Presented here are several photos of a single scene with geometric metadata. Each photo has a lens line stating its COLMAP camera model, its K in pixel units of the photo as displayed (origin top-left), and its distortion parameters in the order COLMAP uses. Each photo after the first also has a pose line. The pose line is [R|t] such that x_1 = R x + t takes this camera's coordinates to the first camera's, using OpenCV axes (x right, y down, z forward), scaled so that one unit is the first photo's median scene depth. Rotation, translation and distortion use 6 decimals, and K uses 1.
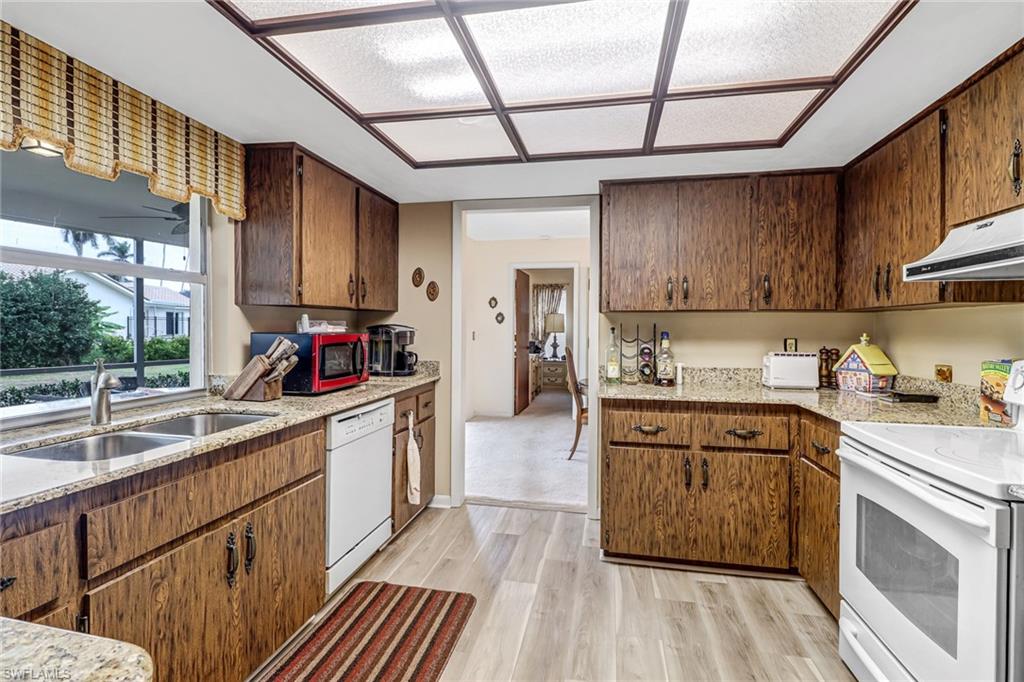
lens RADIAL K [[470.9, 0, 514.1], [0, 470.9, 332.1], [0, 0, 1]] dist [-0.001181, -0.008476]
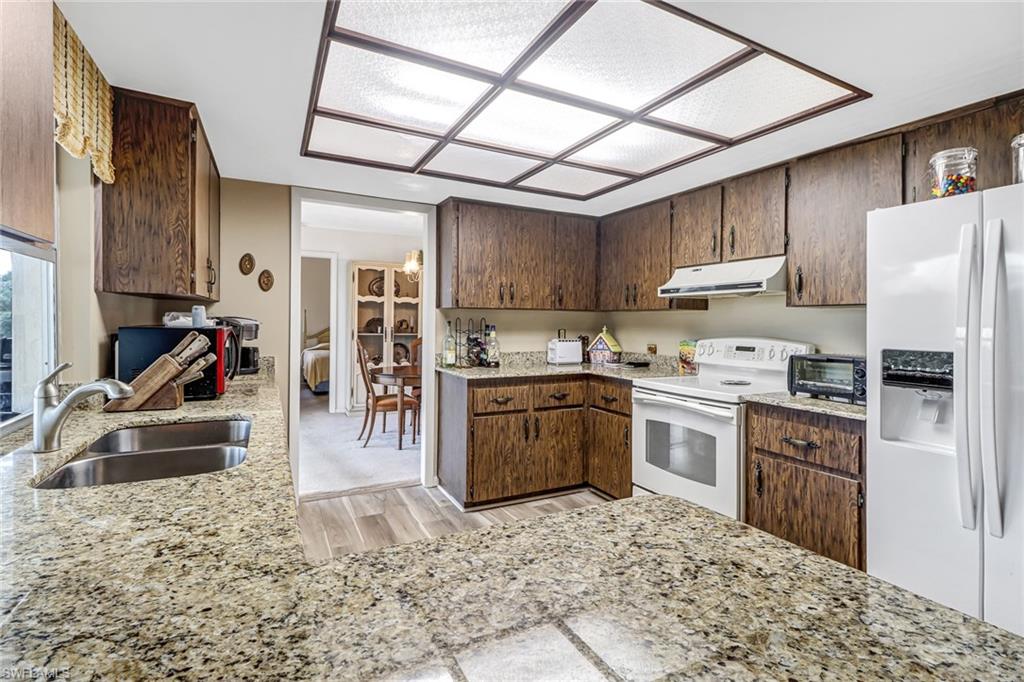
lens RADIAL K [[470.9, 0, 514.1], [0, 470.9, 332.1], [0, 0, 1]] dist [-0.001181, -0.008476]
pose [[0.780293, -0.010760, 0.625322, -0.497795], [-0.001471, 0.999818, 0.019041, -0.006014], [-0.625412, -0.015777, 0.780135, -0.028280]]
